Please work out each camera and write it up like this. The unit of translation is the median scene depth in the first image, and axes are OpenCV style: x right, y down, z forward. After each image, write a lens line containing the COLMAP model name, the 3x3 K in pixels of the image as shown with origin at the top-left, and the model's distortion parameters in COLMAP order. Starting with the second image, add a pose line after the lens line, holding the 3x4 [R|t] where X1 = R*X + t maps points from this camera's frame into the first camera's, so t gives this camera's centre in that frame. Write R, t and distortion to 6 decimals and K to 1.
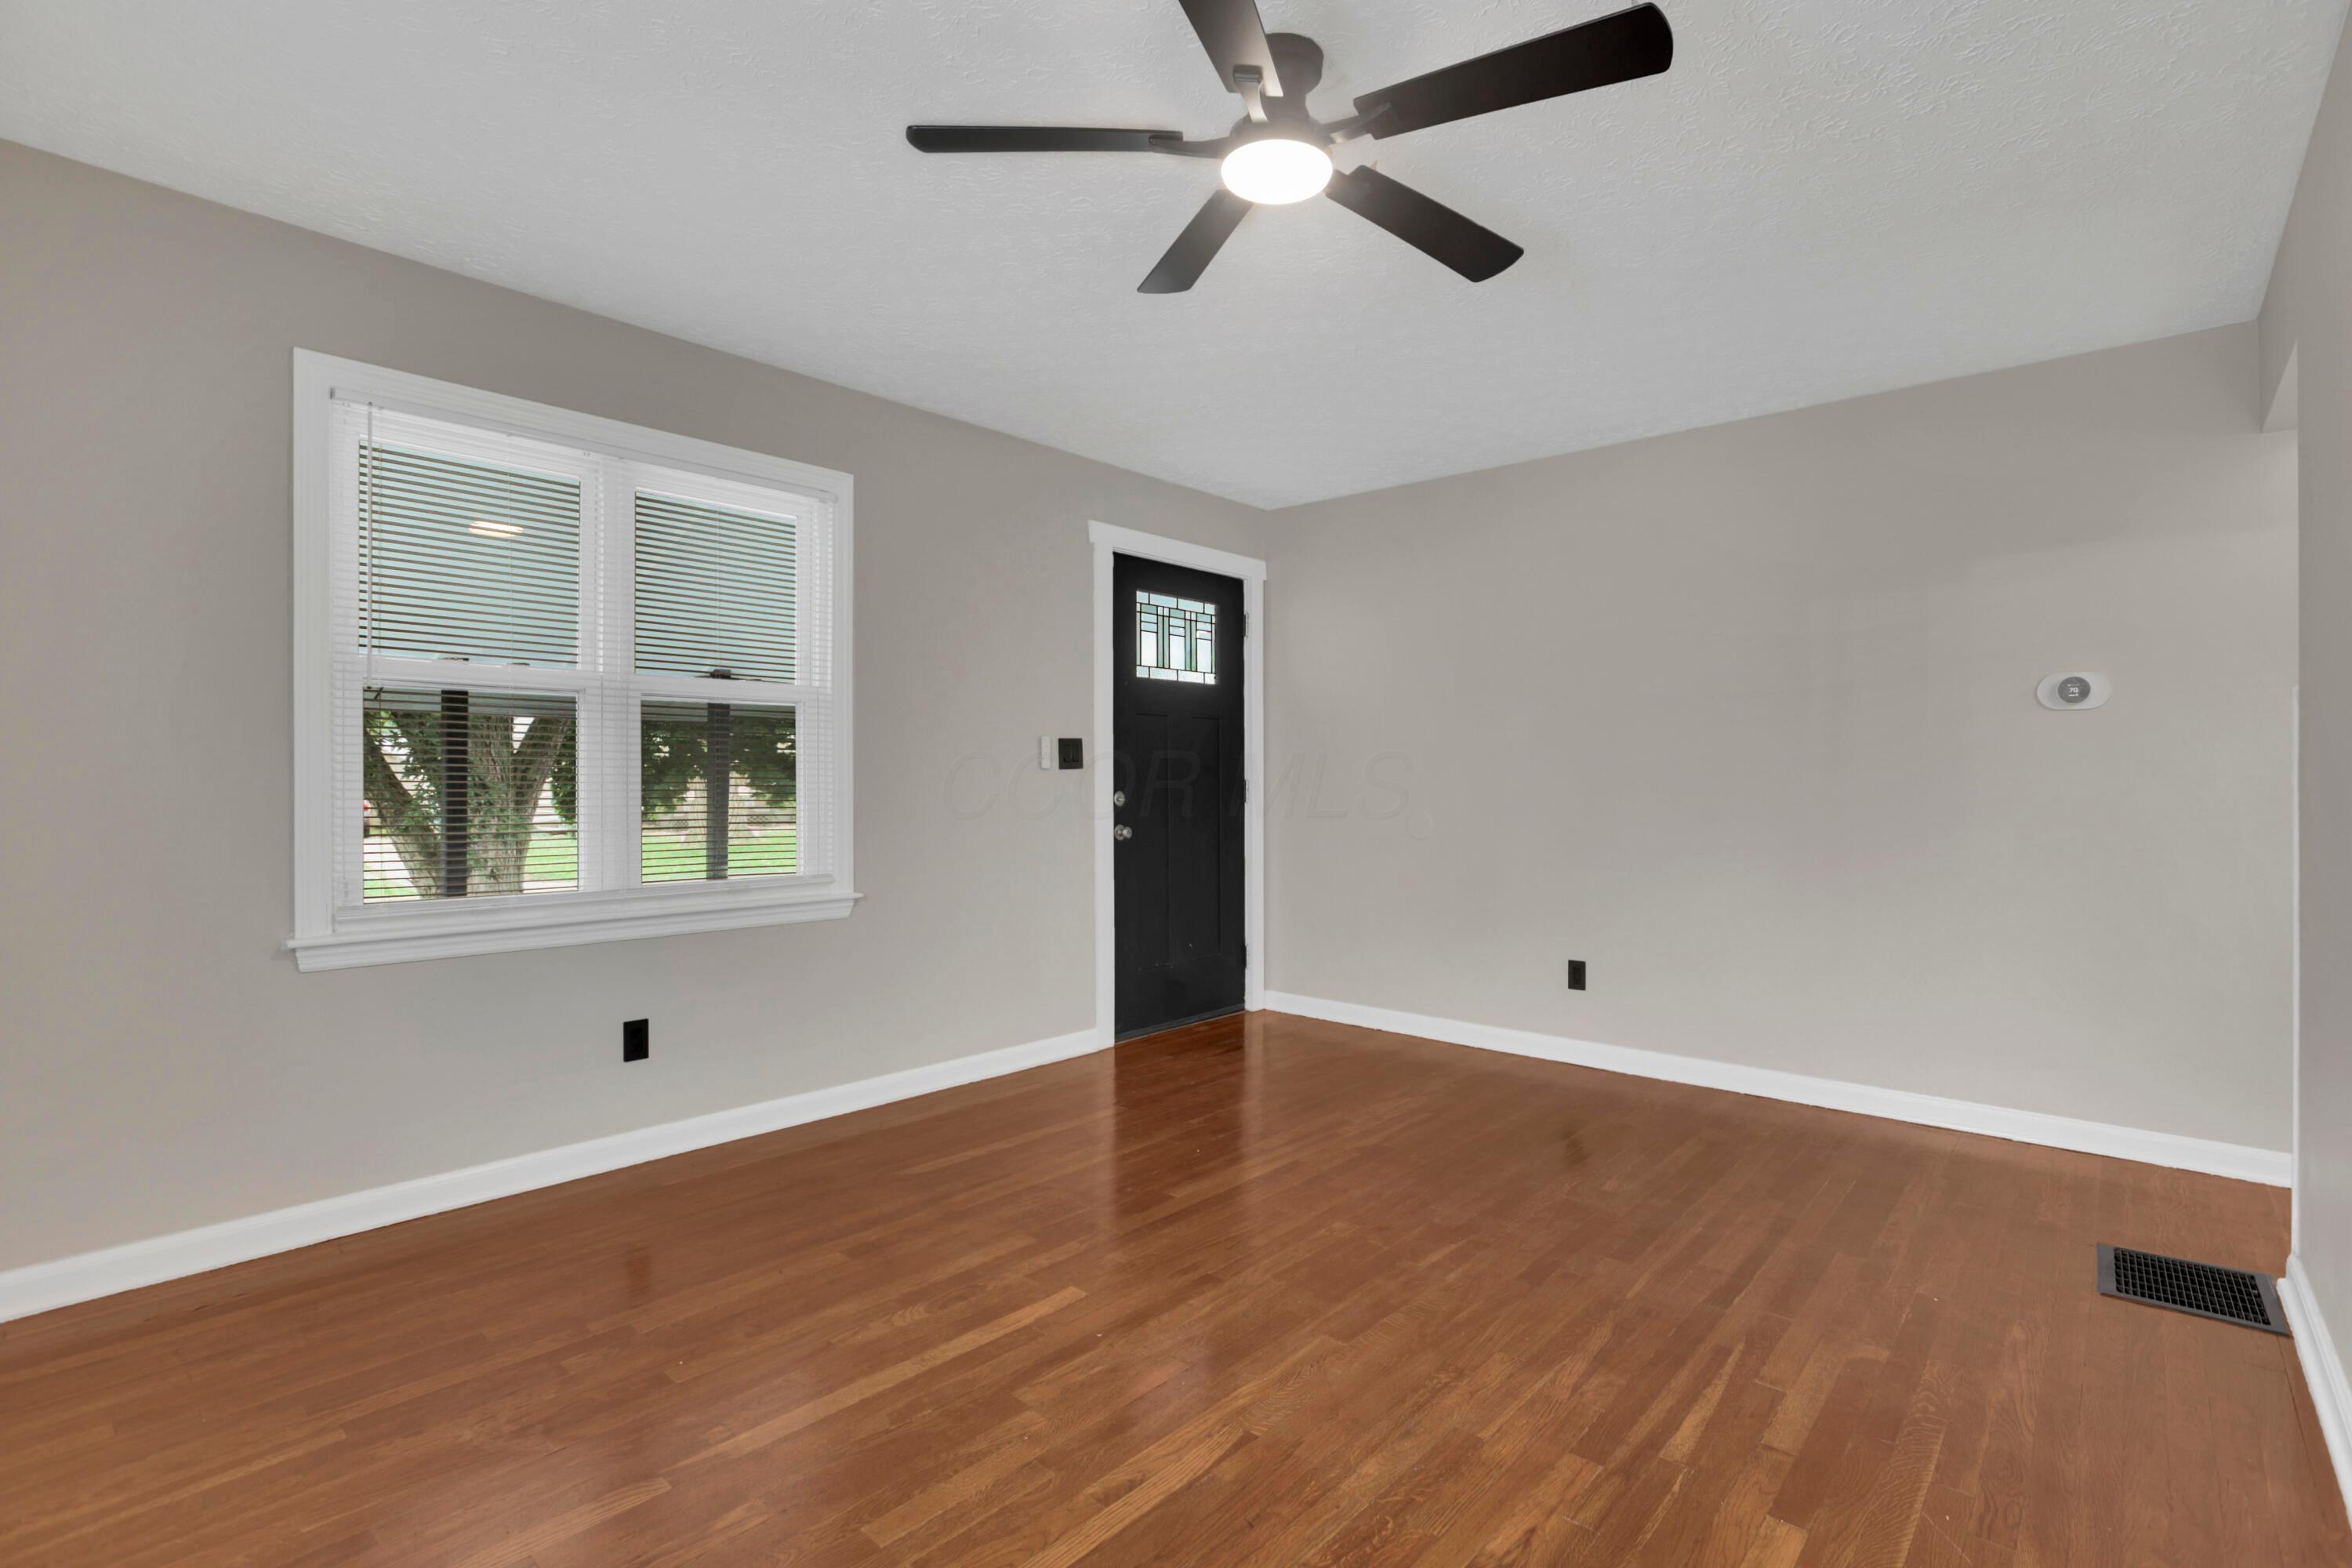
lens RADIAL K [[1071.7, 0, 1173.7], [0, 1071.7, 802.4], [0, 0, 1]] dist [-0.034901, 0.000737]
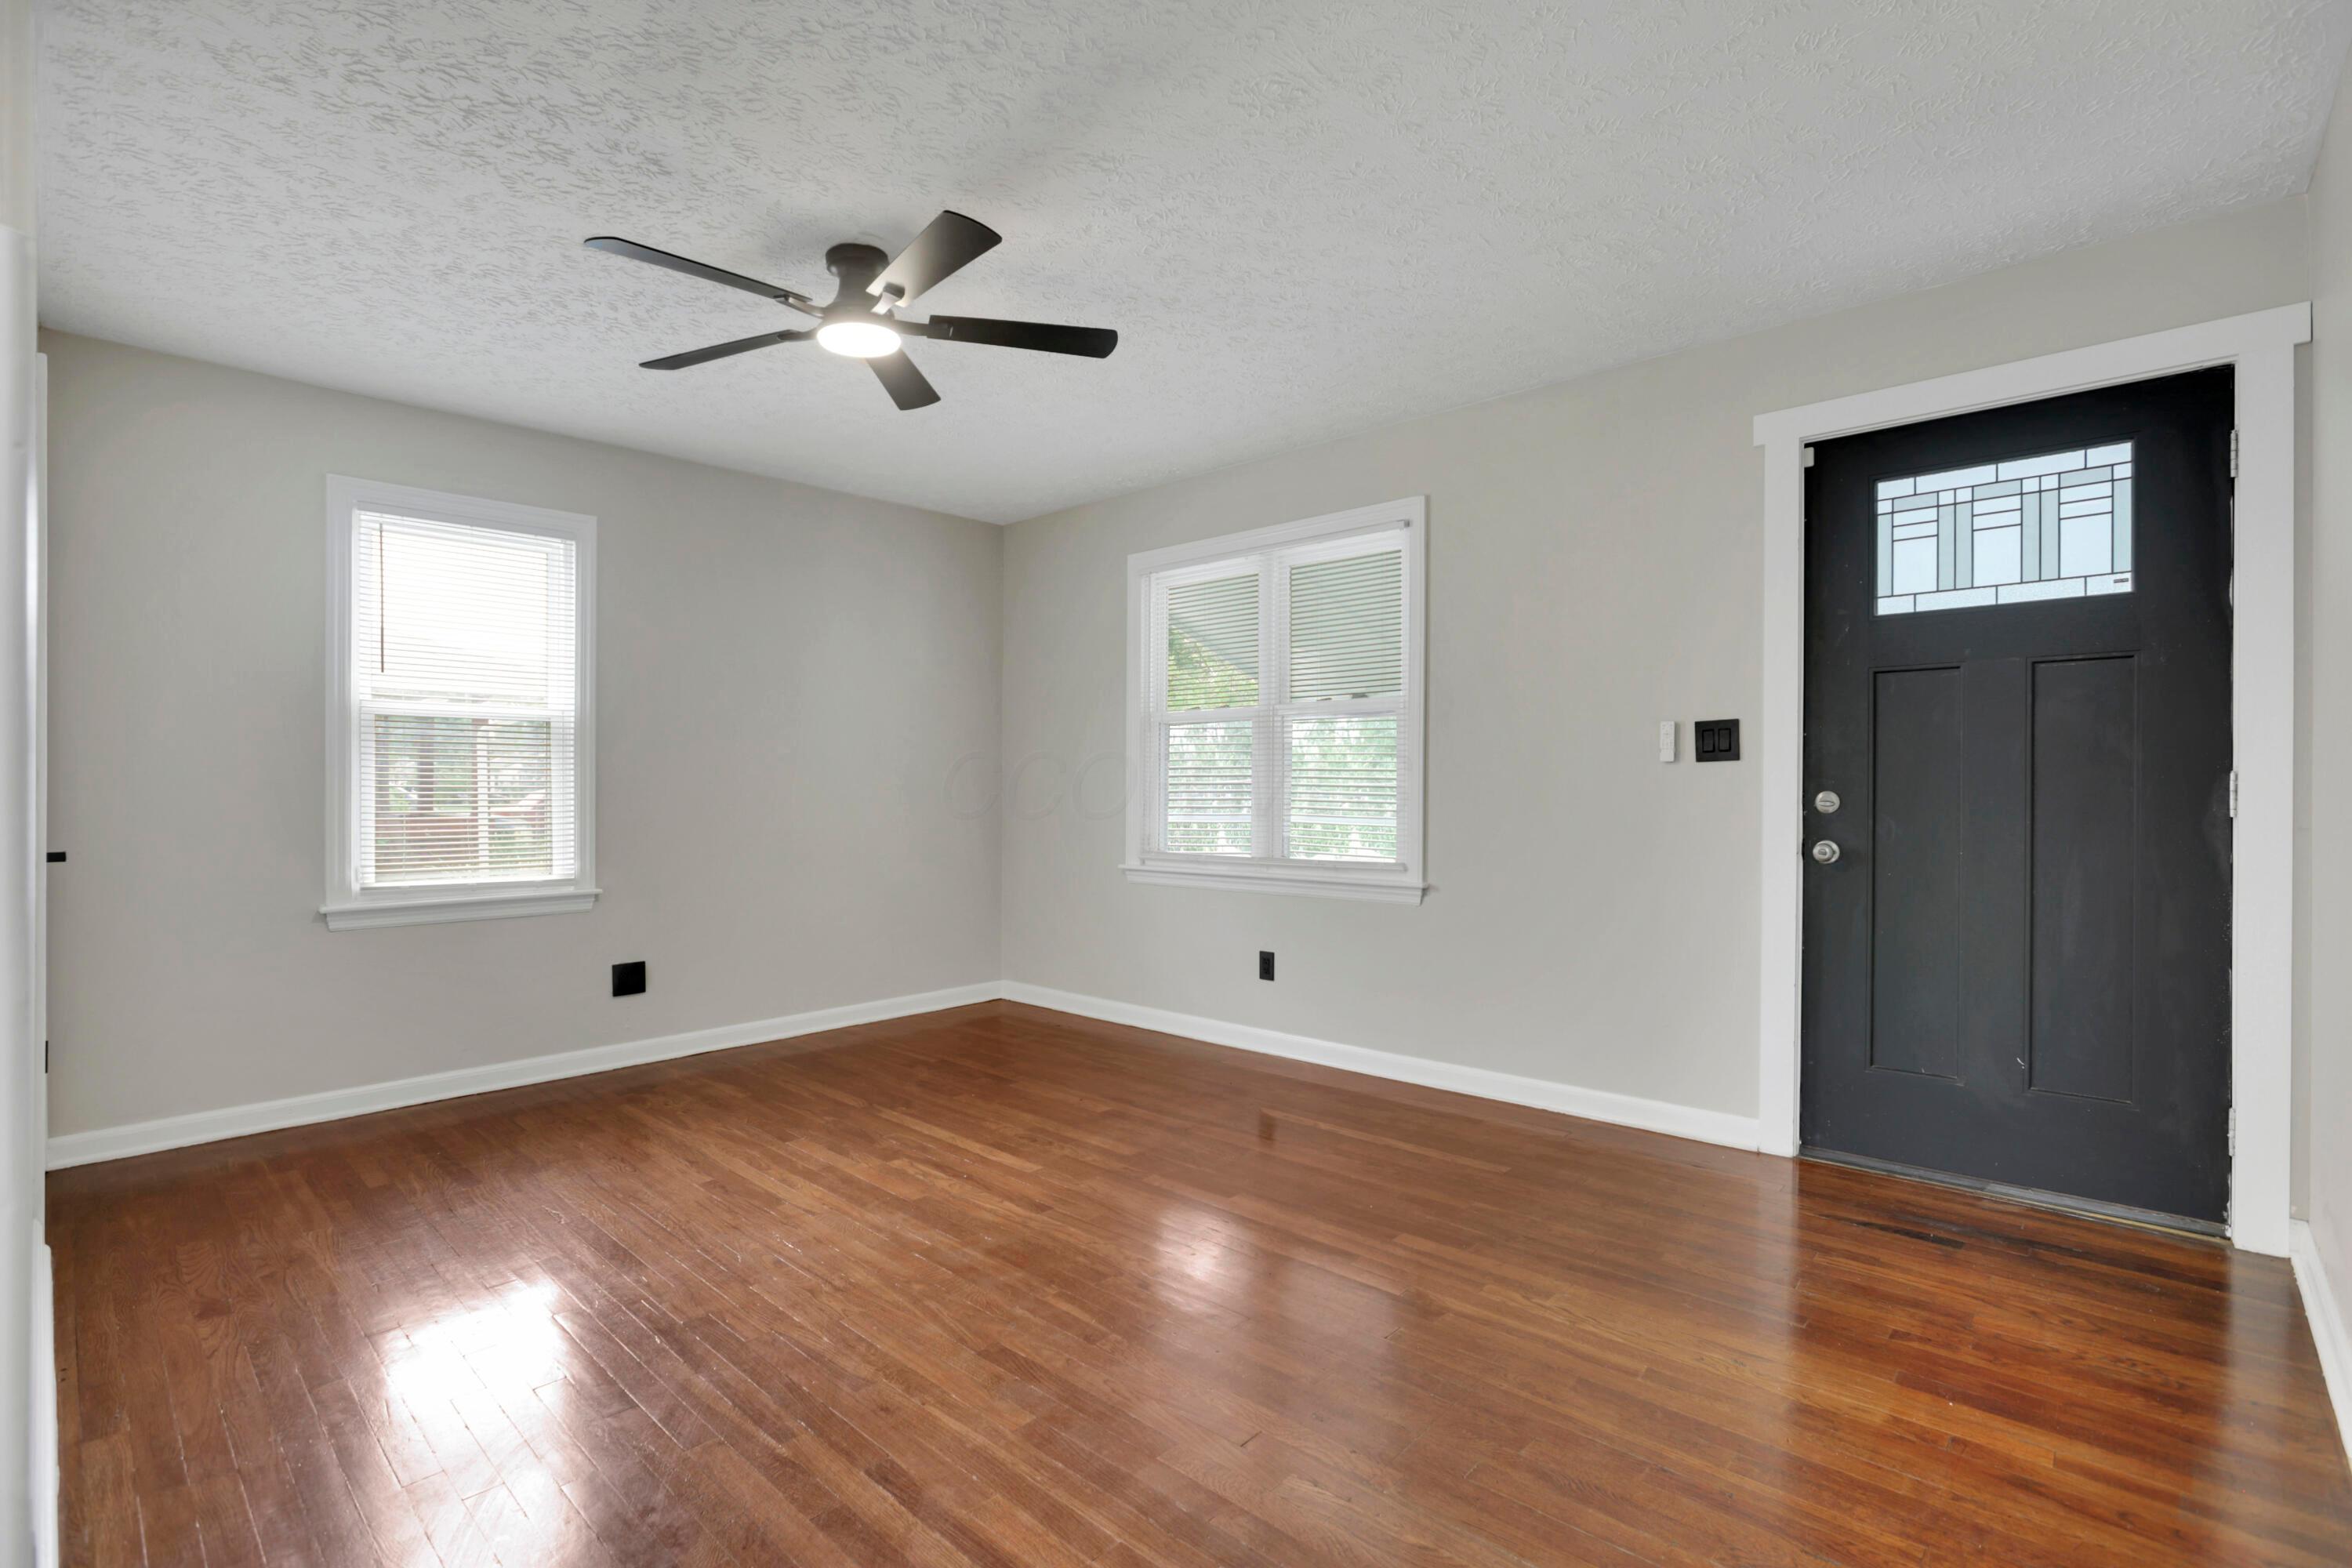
lens RADIAL K [[1071.7, 0, 1175.9], [0, 1071.7, 789.5], [0, 0, 1]] dist [-0.034901, 0.000737]
pose [[-0.001734, 0.003055, -0.999994, 1.104031], [-0.009222, 0.999953, 0.003071, -0.017239], [0.999956, 0.009227, -0.001706, 1.046320]]
